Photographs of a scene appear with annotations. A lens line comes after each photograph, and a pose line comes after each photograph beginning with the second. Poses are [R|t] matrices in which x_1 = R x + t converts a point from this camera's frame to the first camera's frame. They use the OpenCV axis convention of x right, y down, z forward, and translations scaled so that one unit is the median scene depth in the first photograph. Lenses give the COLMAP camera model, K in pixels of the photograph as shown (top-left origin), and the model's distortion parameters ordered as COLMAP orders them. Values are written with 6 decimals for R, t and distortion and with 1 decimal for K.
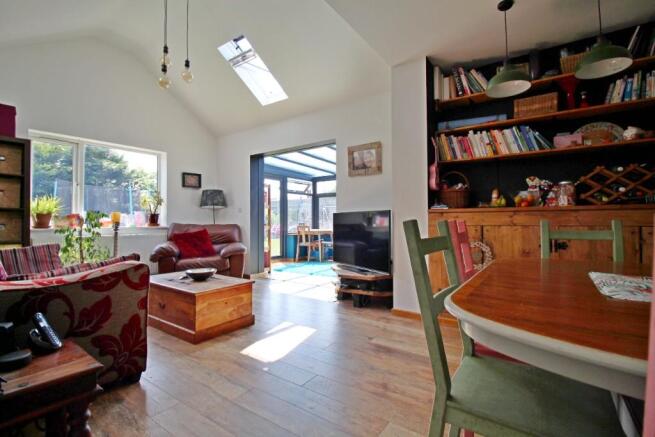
lens RADIAL K [[305.3, 0, 329.4], [0, 305.3, 213.2], [0, 0, 1]] dist [-0.010854, -0.004974]
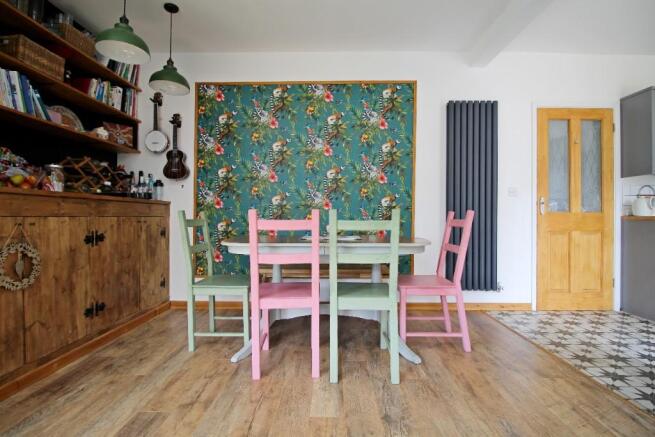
lens RADIAL K [[305.3, 0, 328.0], [0, 305.3, 216.2], [0, 0, 1]] dist [-0.010854, -0.004974]
pose [[-0.562789, 0.003866, 0.826591, -0.326997], [-0.017790, 0.999701, -0.016788, 0.037205], [-0.826409, -0.024153, -0.562552, 0.779444]]
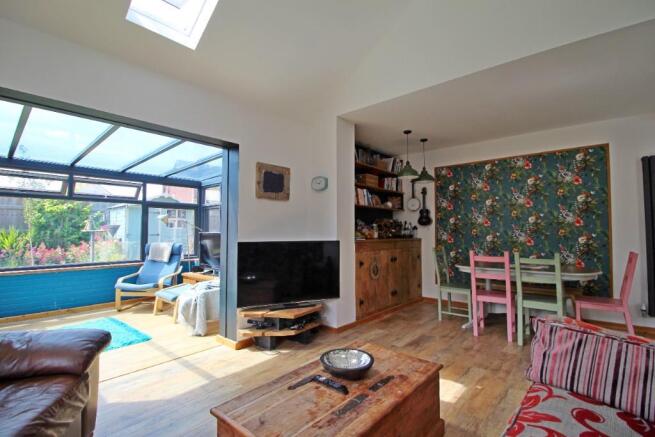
lens RADIAL K [[305.3, 0, 327.4], [0, 305.3, 215.3], [0, 0, 1]] dist [-0.010854, -0.004974]
pose [[0.100666, 0.062436, 0.992959, -1.030868], [-0.023358, 0.997902, -0.060379, -0.037381], [-0.994646, -0.017115, 0.101913, 1.019232]]
